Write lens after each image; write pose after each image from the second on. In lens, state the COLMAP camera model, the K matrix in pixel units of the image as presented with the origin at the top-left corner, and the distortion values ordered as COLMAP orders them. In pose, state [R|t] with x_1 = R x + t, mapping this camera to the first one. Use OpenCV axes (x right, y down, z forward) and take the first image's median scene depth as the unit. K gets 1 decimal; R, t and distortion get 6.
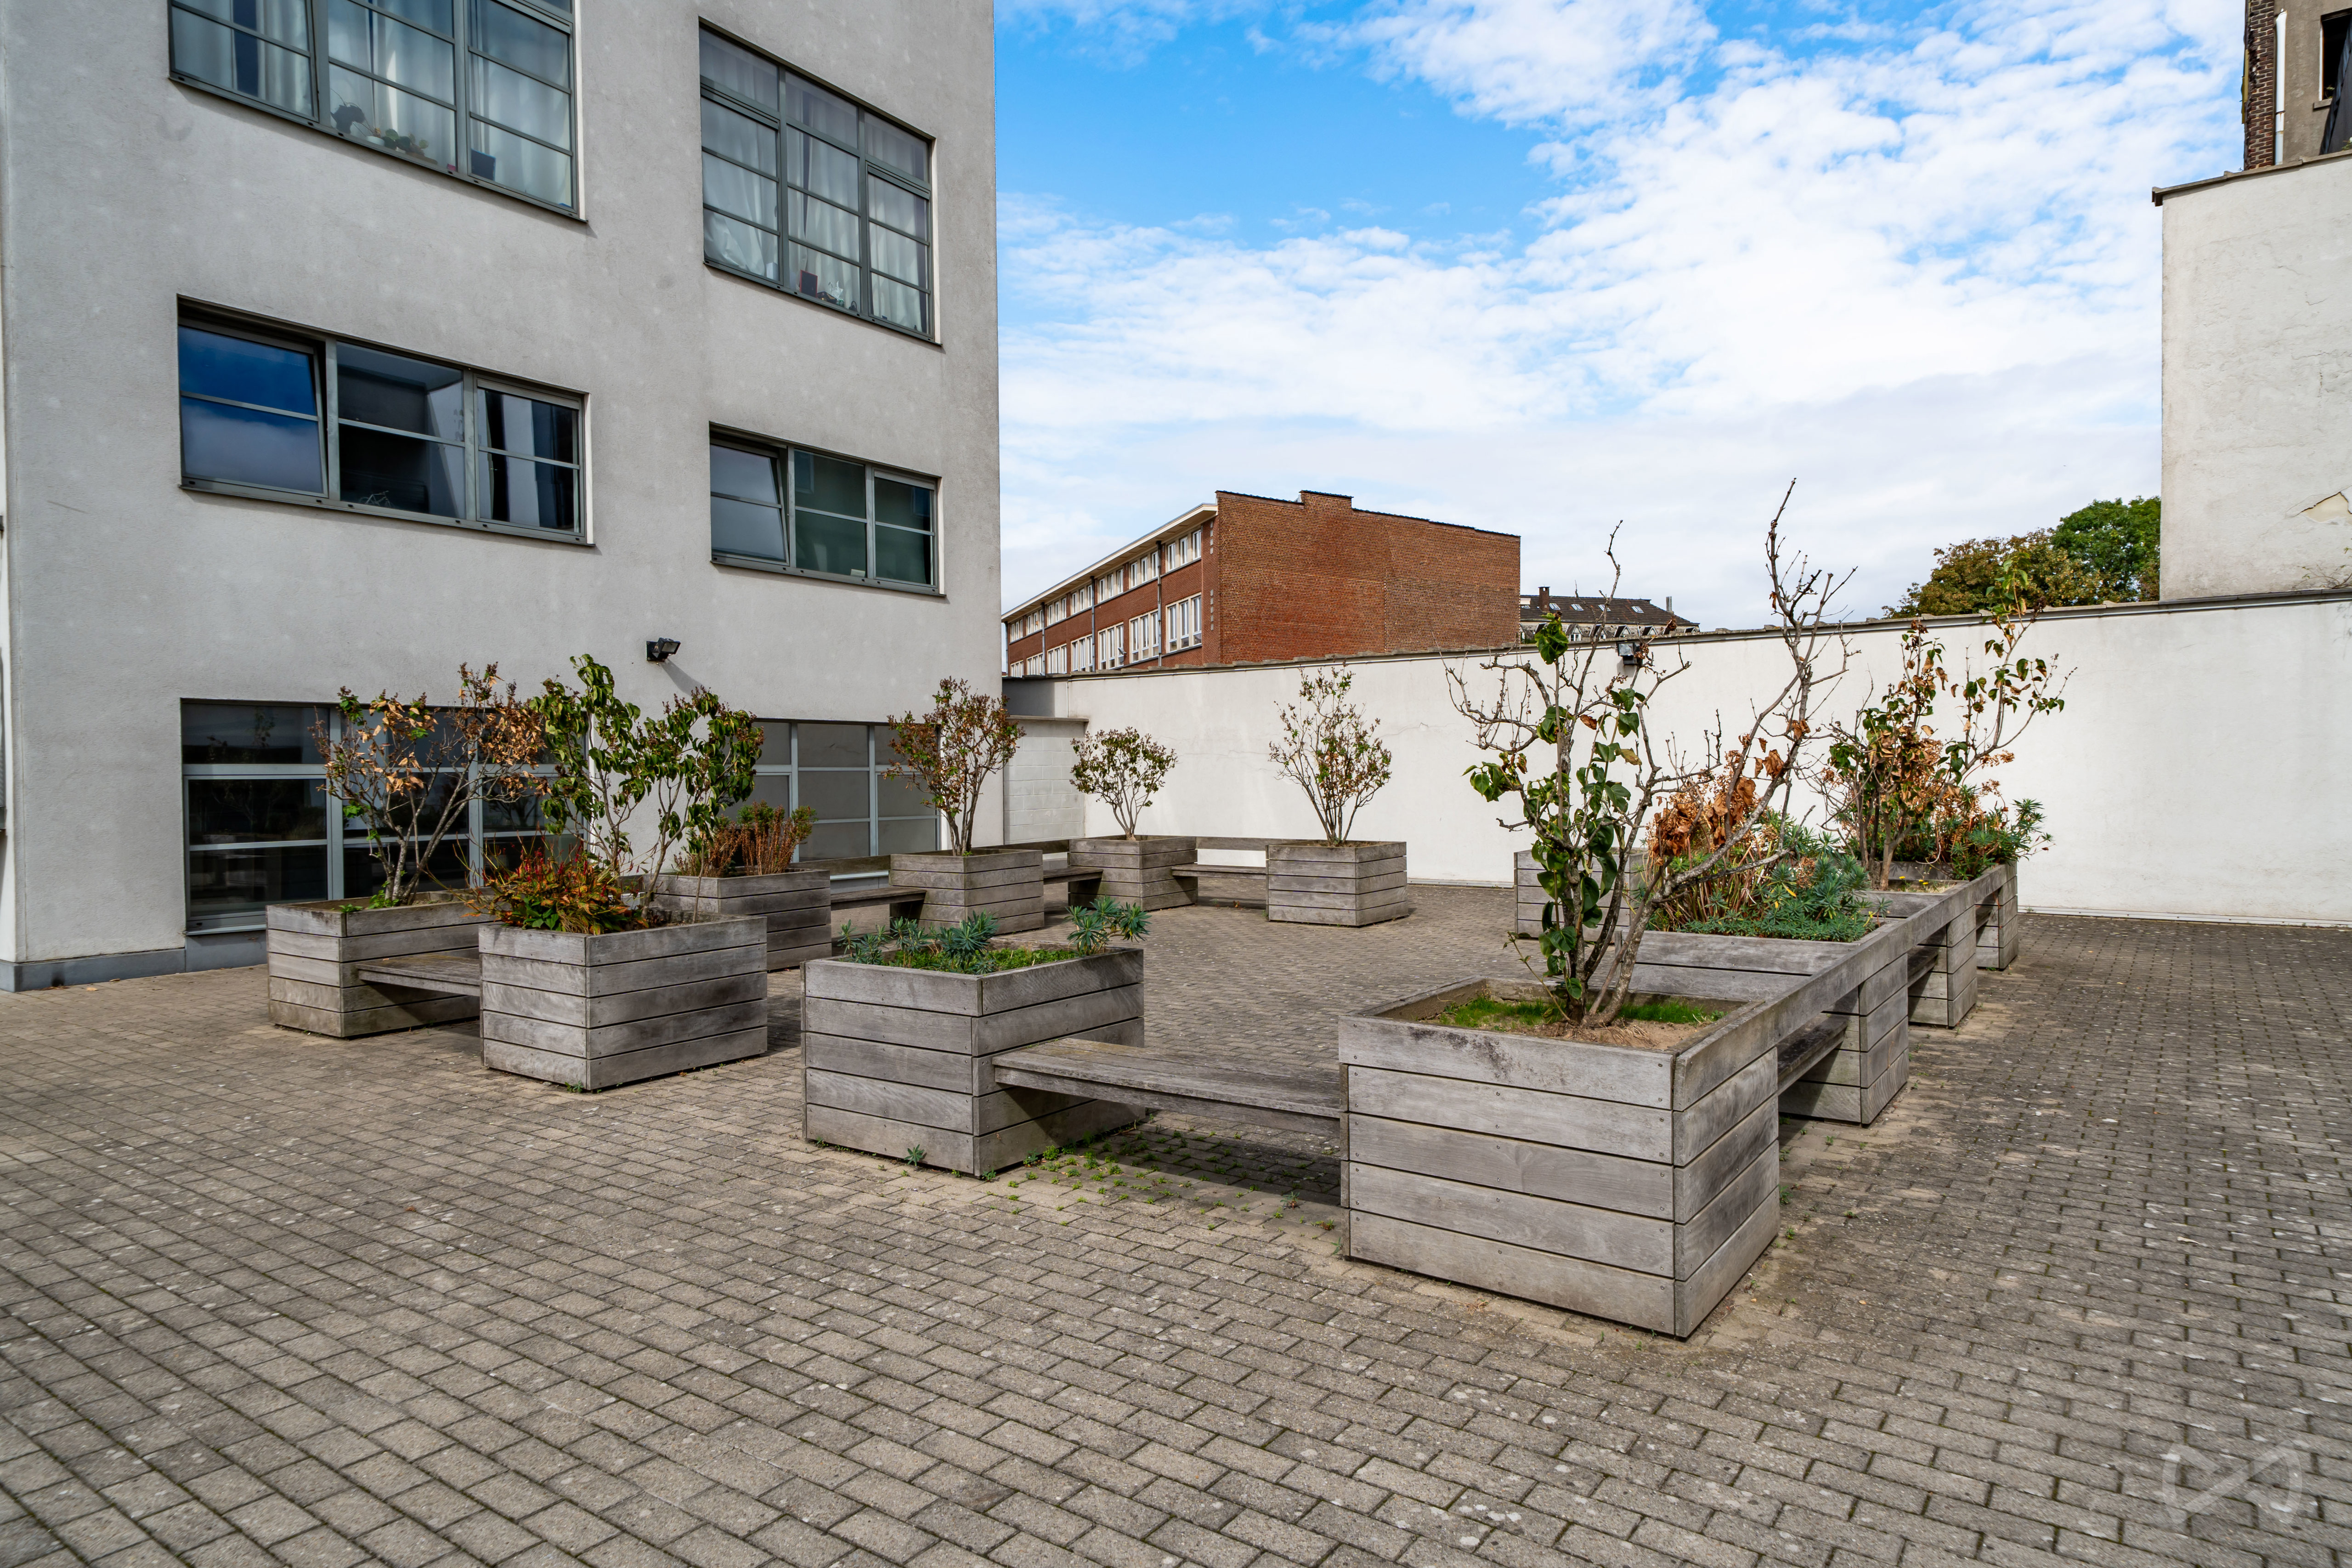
lens RADIAL K [[1362.0, 0, 1201.8], [0, 1362.0, 789.4], [0, 0, 1]] dist [0.022550, -0.000749]
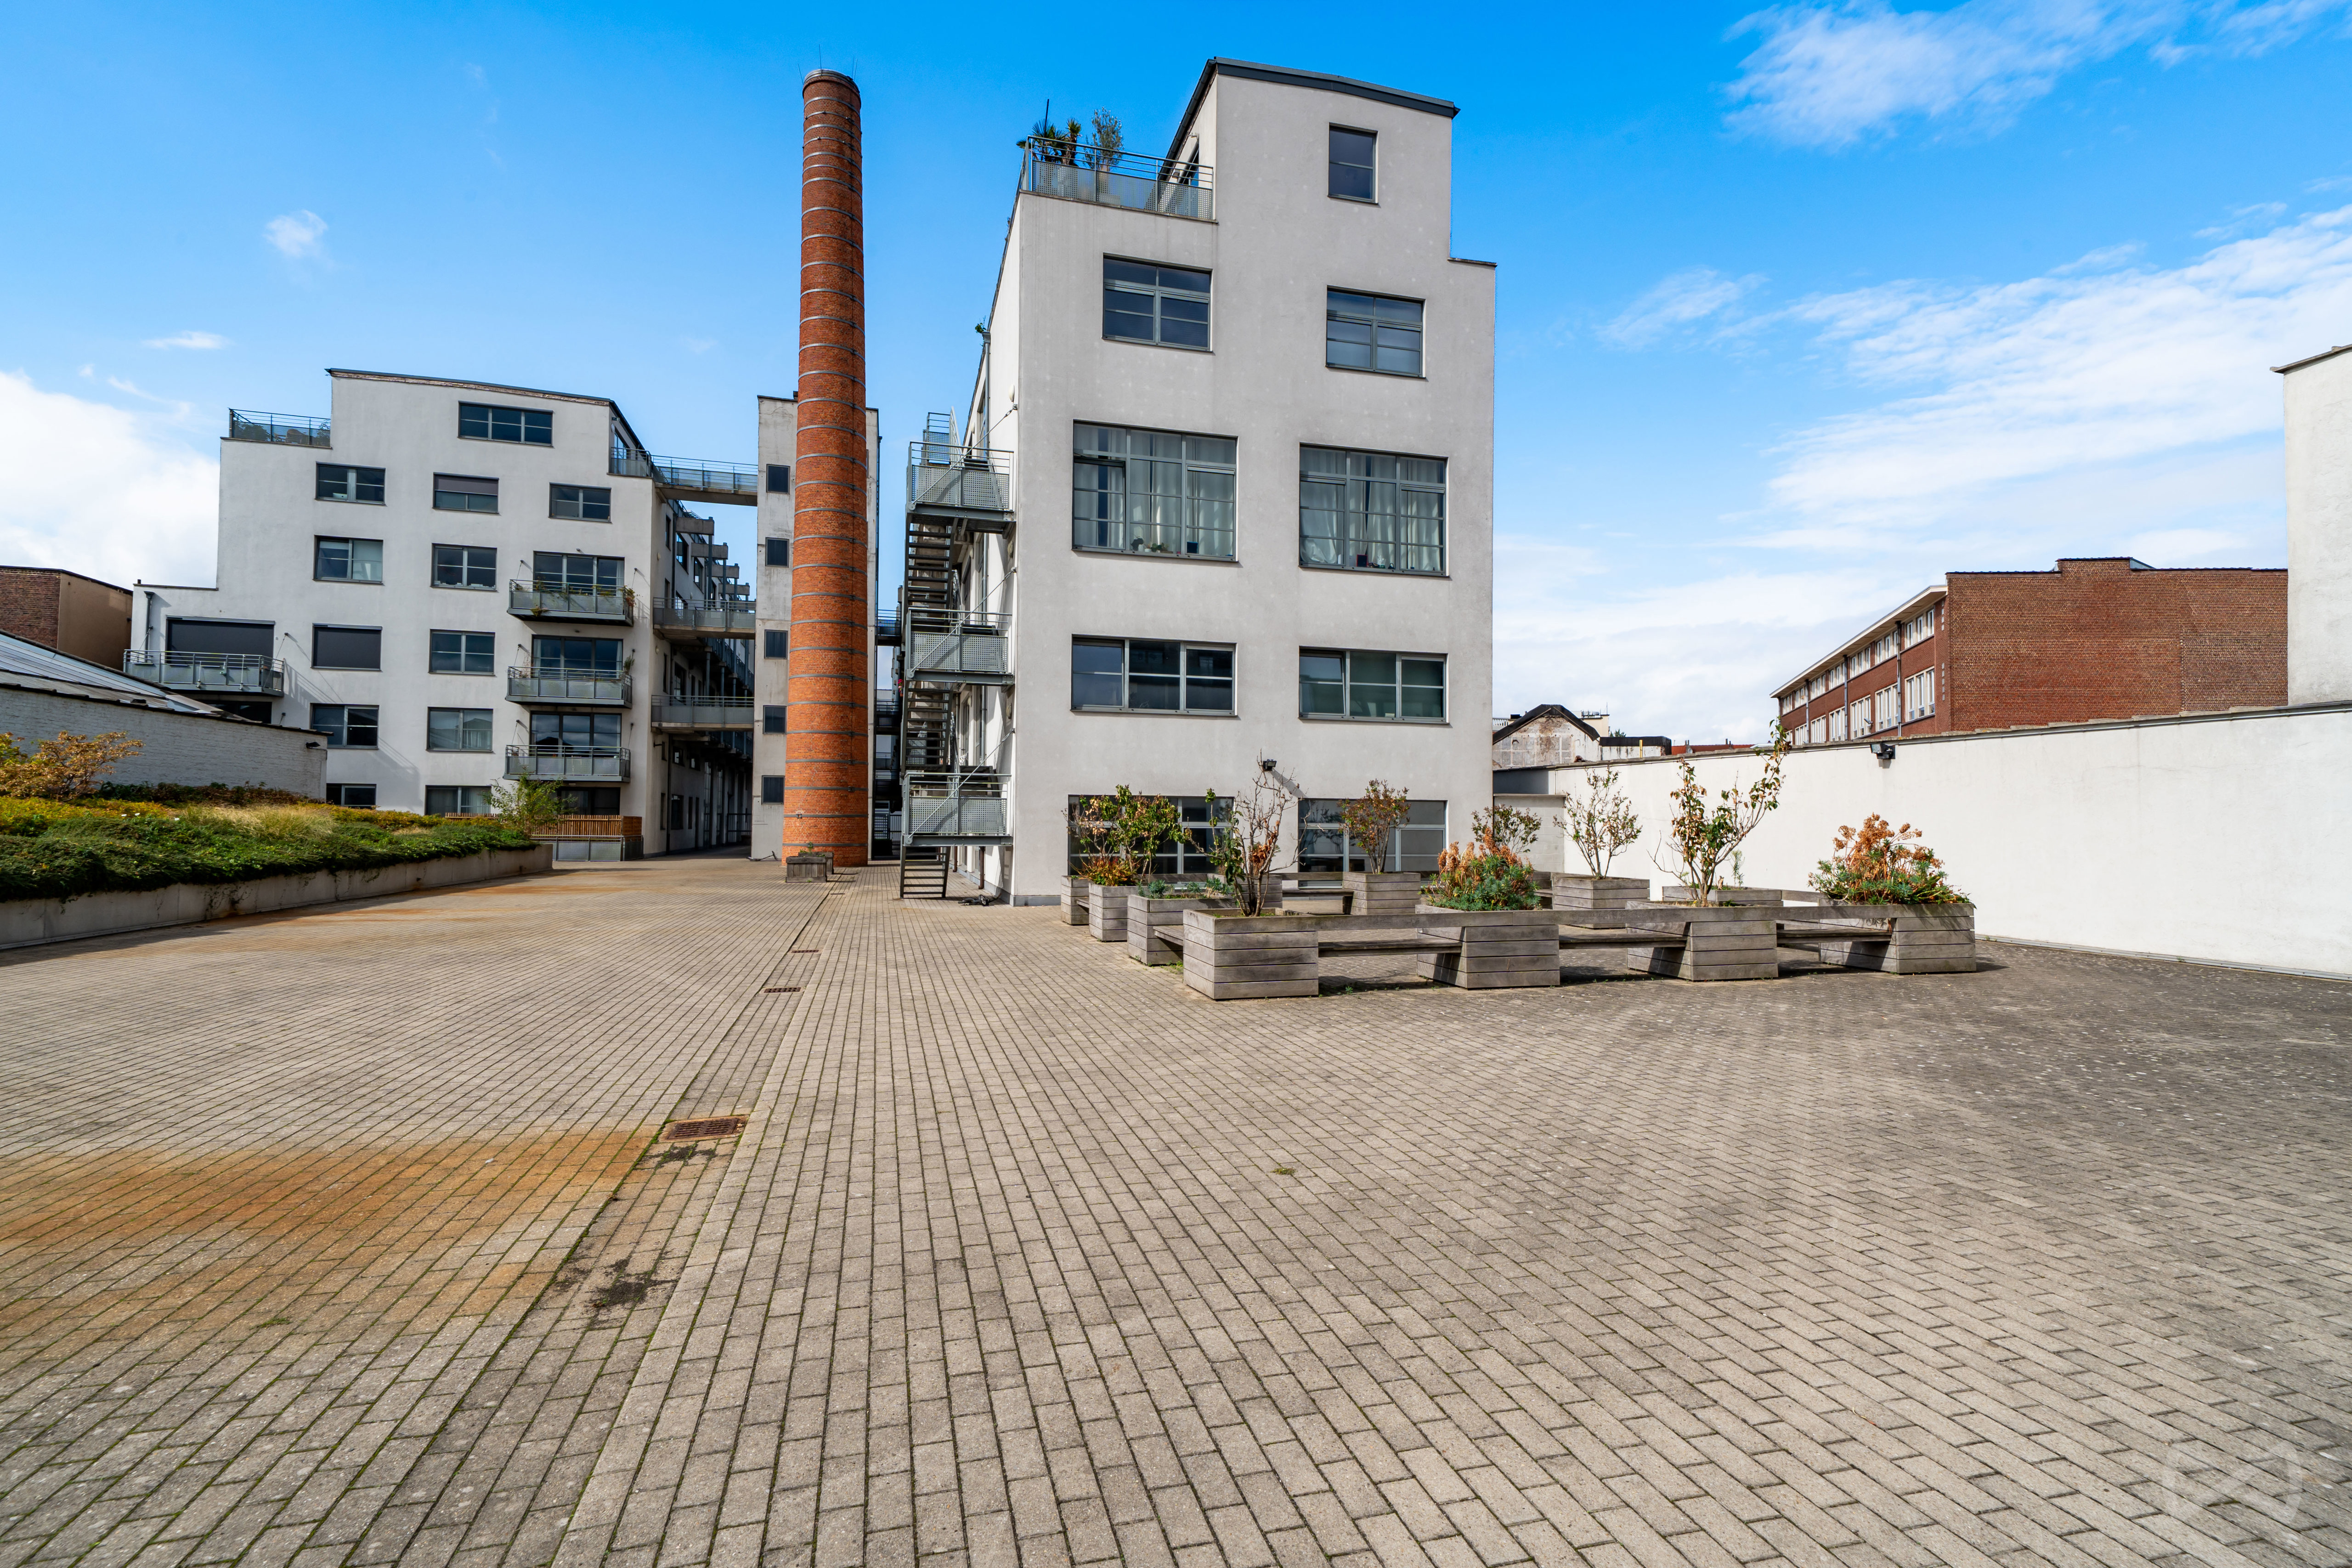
lens RADIAL K [[1149.3, 0, 1176.0], [0, 1149.3, 784.0], [0, 0, 1]] dist [-0.000045, -0.000254]
pose [[0.765256, -0.006110, -0.643696, 0.122867], [-0.024331, 0.998966, -0.038407, -0.001561], [0.643266, 0.045053, 0.764316, -0.076886]]
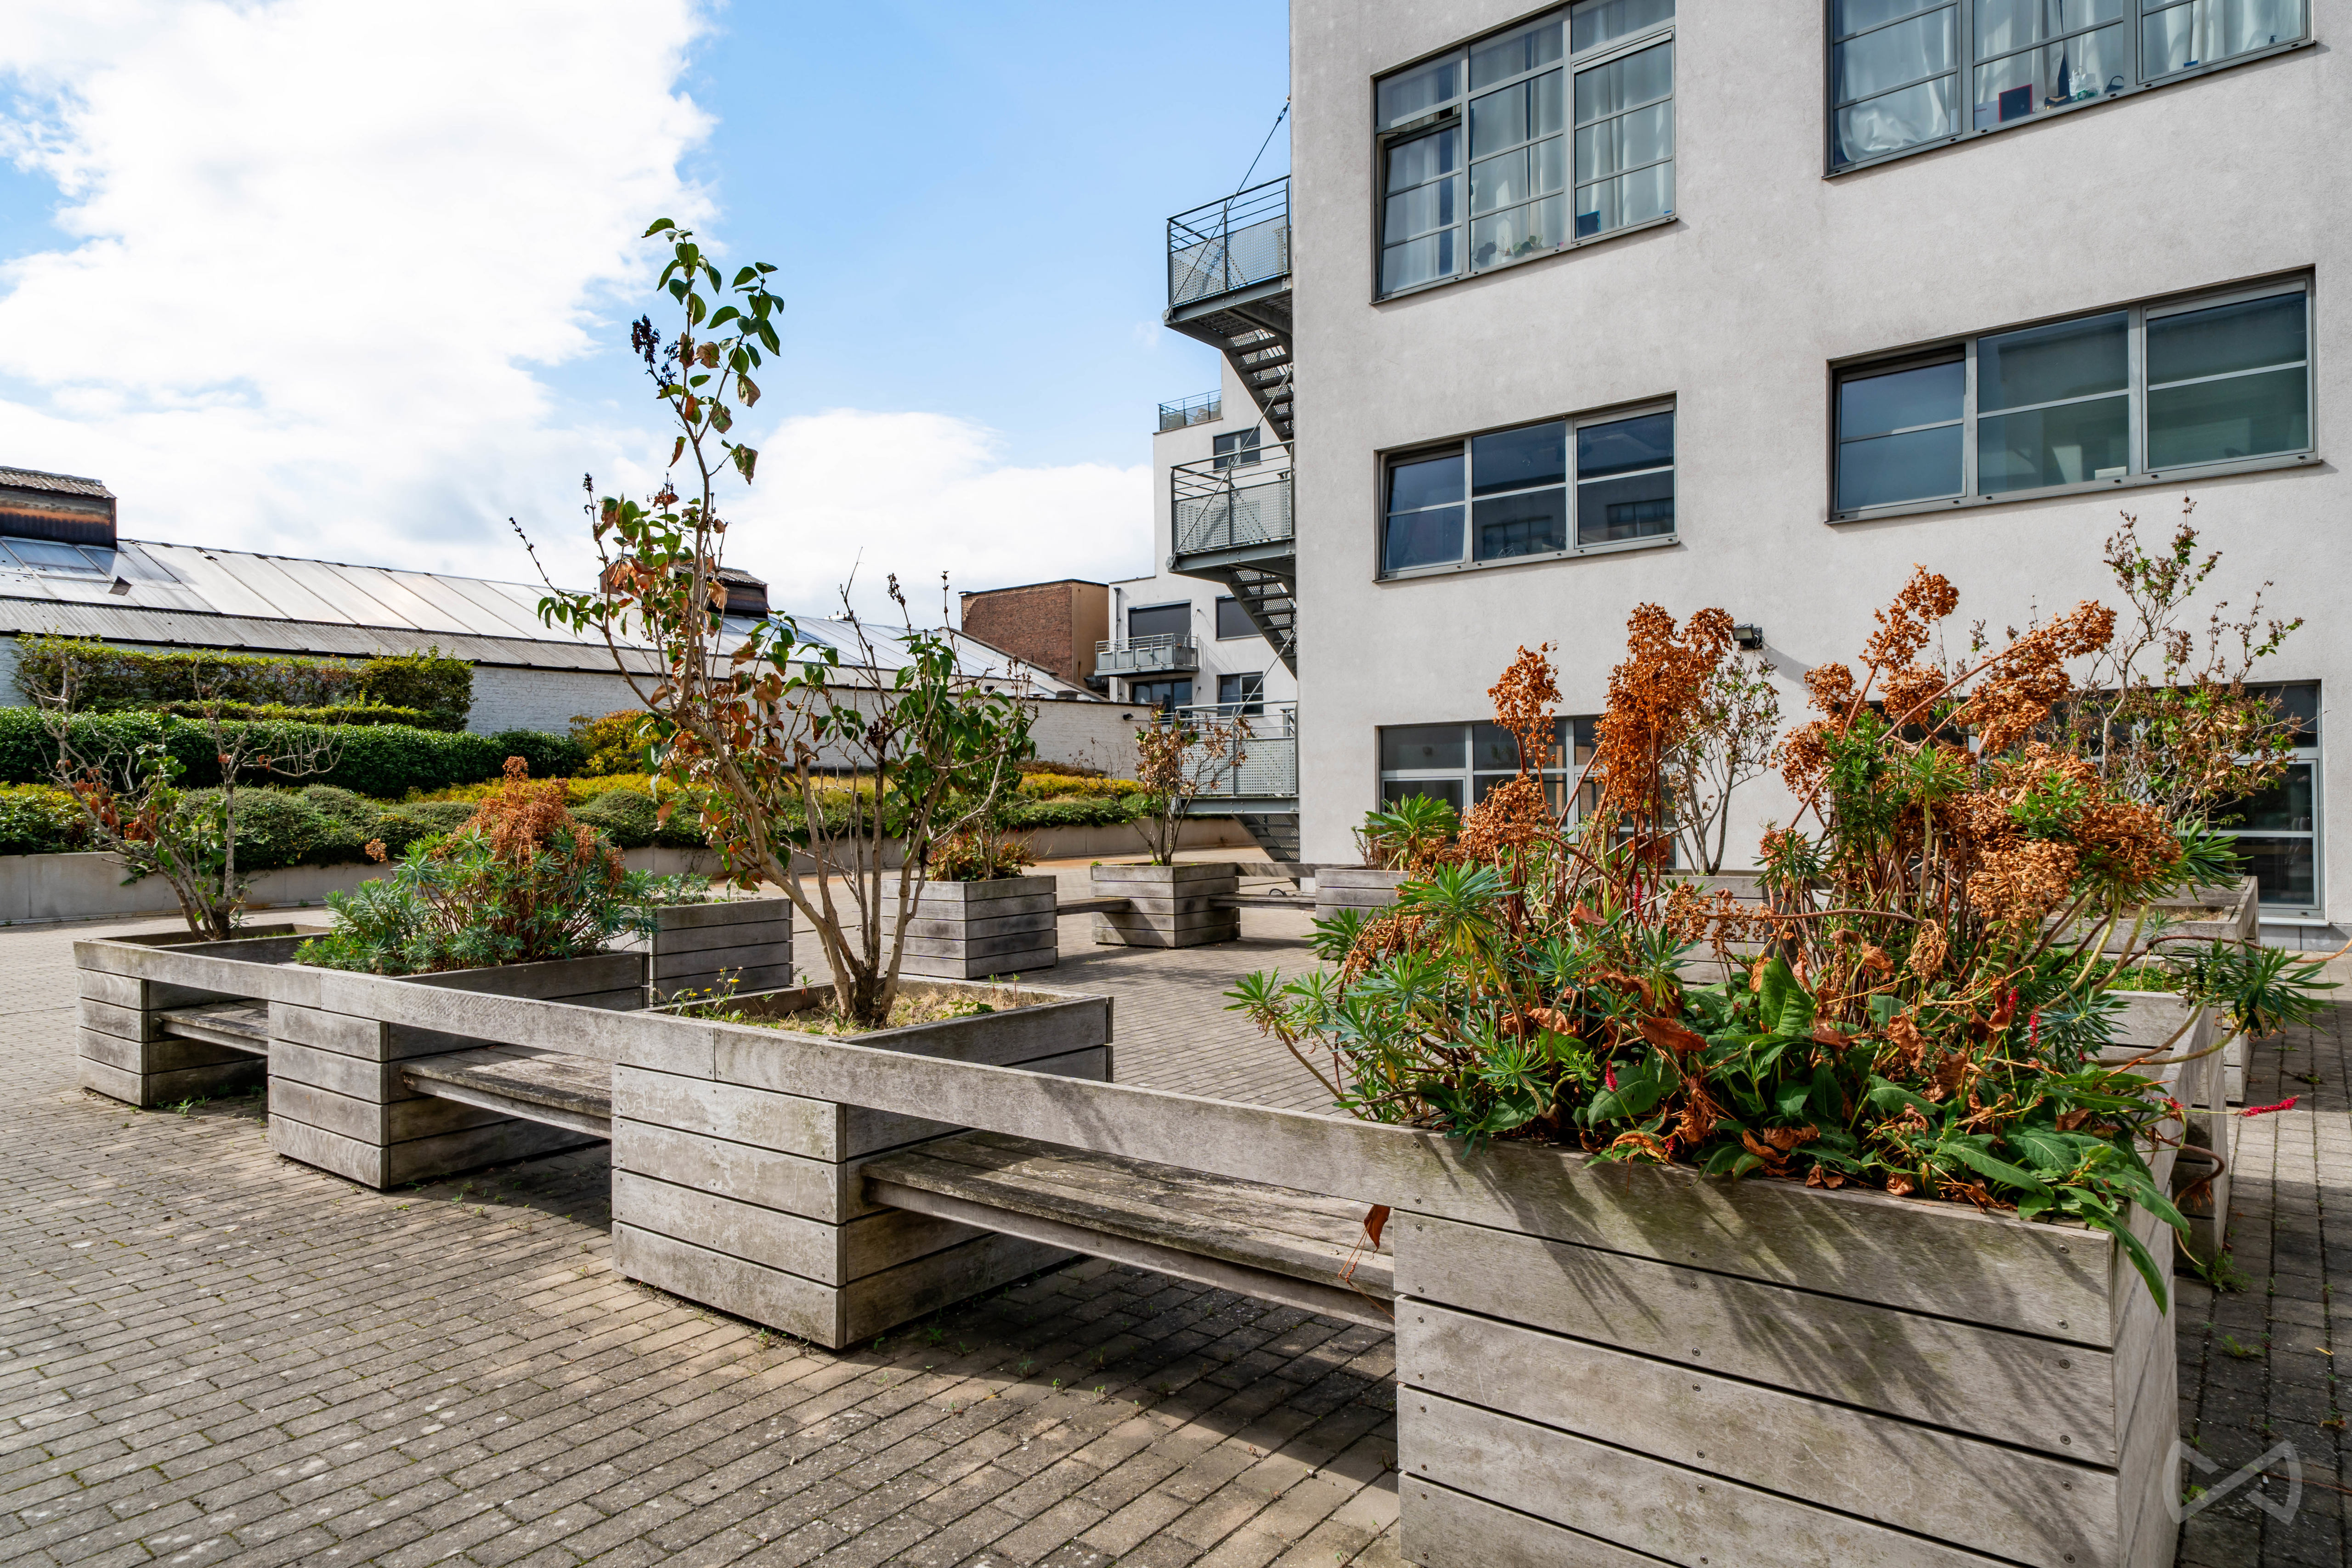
lens RADIAL K [[1362.0, 0, 1201.8], [0, 1362.0, 789.4], [0, 0, 1]] dist [0.022550, -0.000749]
pose [[-0.044330, 0.010800, -0.998959, 0.116341], [0.007735, 0.999915, 0.010467, -0.002397], [0.998987, -0.007263, -0.044410, 0.142907]]
